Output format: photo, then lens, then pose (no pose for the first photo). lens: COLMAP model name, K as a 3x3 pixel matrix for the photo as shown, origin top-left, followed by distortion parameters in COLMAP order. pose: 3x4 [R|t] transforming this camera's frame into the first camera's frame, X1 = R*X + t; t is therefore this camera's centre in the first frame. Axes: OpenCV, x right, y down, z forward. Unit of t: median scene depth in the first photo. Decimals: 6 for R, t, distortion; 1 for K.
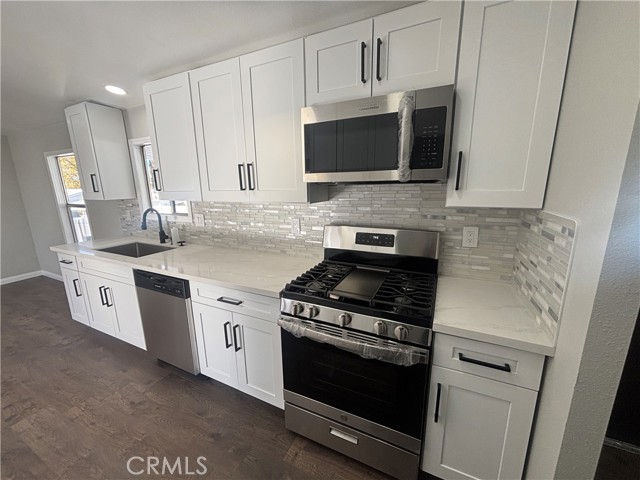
lens RADIAL K [[255.8, 0, 320.7], [0, 255.8, 239.3], [0, 0, 1]] dist [-0.001631, -0.000192]
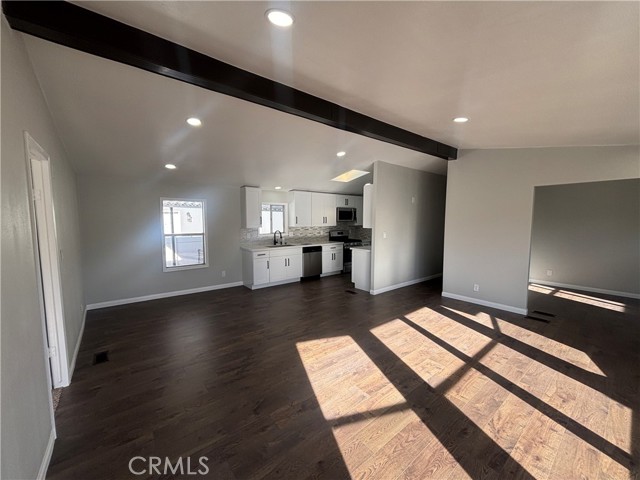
lens RADIAL K [[258.2, 0, 318.9], [0, 258.2, 240.4], [0, 0, 1]] dist [0.000279, 0.000835]
pose [[0.432176, -0.061169, 0.899712, -4.605367], [0.181696, 0.983142, -0.020437, 0.168680], [-0.883295, 0.172306, 0.436005, -0.755971]]
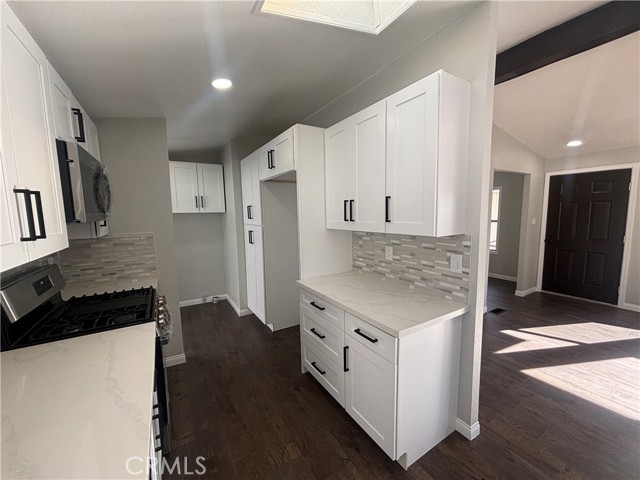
lens RADIAL K [[258.2, 0, 318.9], [0, 258.2, 240.4], [0, 0, 1]] dist [0.000279, 0.000835]
pose [[-0.837183, -0.032977, 0.545928, -1.192691], [0.142778, 0.950389, 0.276360, -0.287487], [-0.527957, 0.309310, -0.790941, 1.261117]]
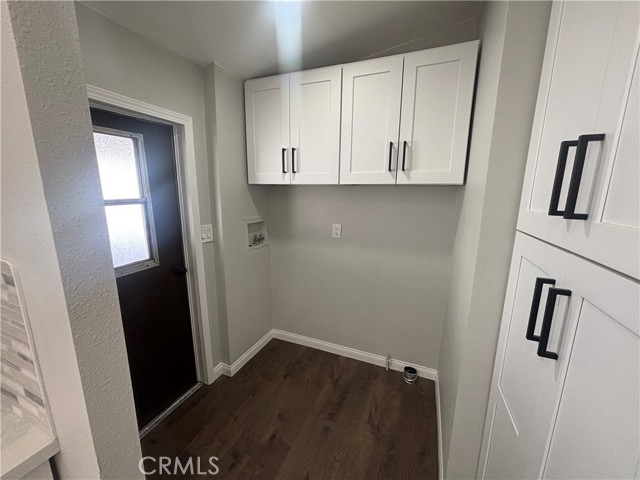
lens RADIAL K [[258.2, 0, 318.9], [0, 258.2, 240.4], [0, 0, 1]] dist [0.000279, 0.000835]
pose [[-0.052743, -0.182683, 0.981756, 0.170359], [0.202067, 0.960835, 0.189646, -0.047178], [-0.977950, 0.208383, -0.013763, 0.119144]]
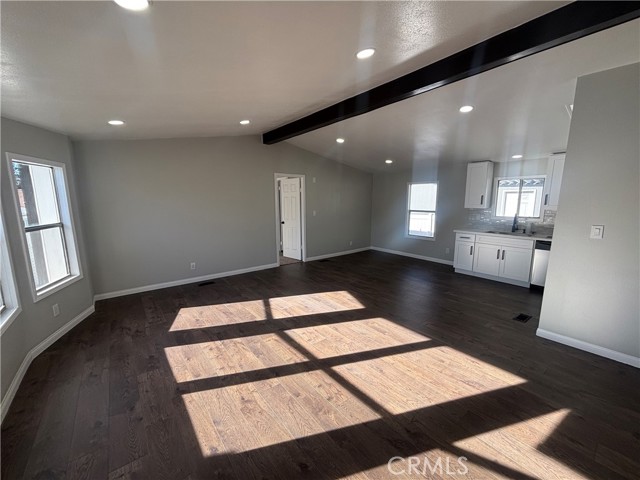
lens RADIAL K [[259.7, 0, 320.1], [0, 259.7, 237.7], [0, 0, 1]] dist [-0.000616, -0.000012]
pose [[0.900087, 0.079938, -0.428316, -1.879195], [-0.103756, 0.994071, -0.032512, 0.459552], [0.423177, 0.073704, 0.903044, -2.289082]]
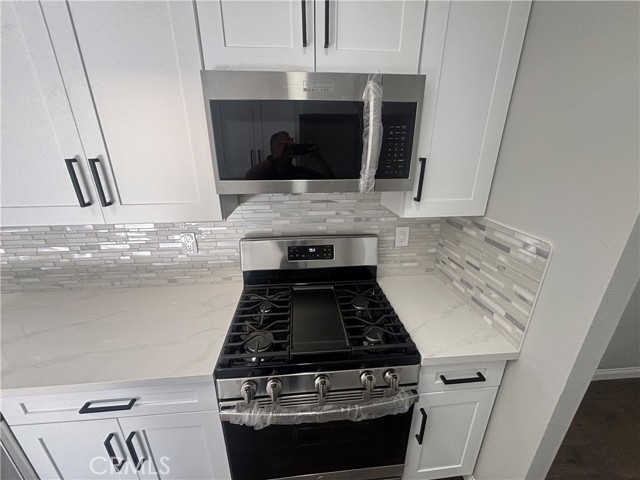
lens RADIAL K [[258.2, 0, 318.9], [0, 258.2, 240.4], [0, 0, 1]] dist [0.000279, 0.000835]
pose [[0.862979, -0.160552, 0.479052, -0.170378], [0.096641, 0.983114, 0.155394, -0.180071], [-0.495912, -0.087806, 0.863922, 0.296722]]
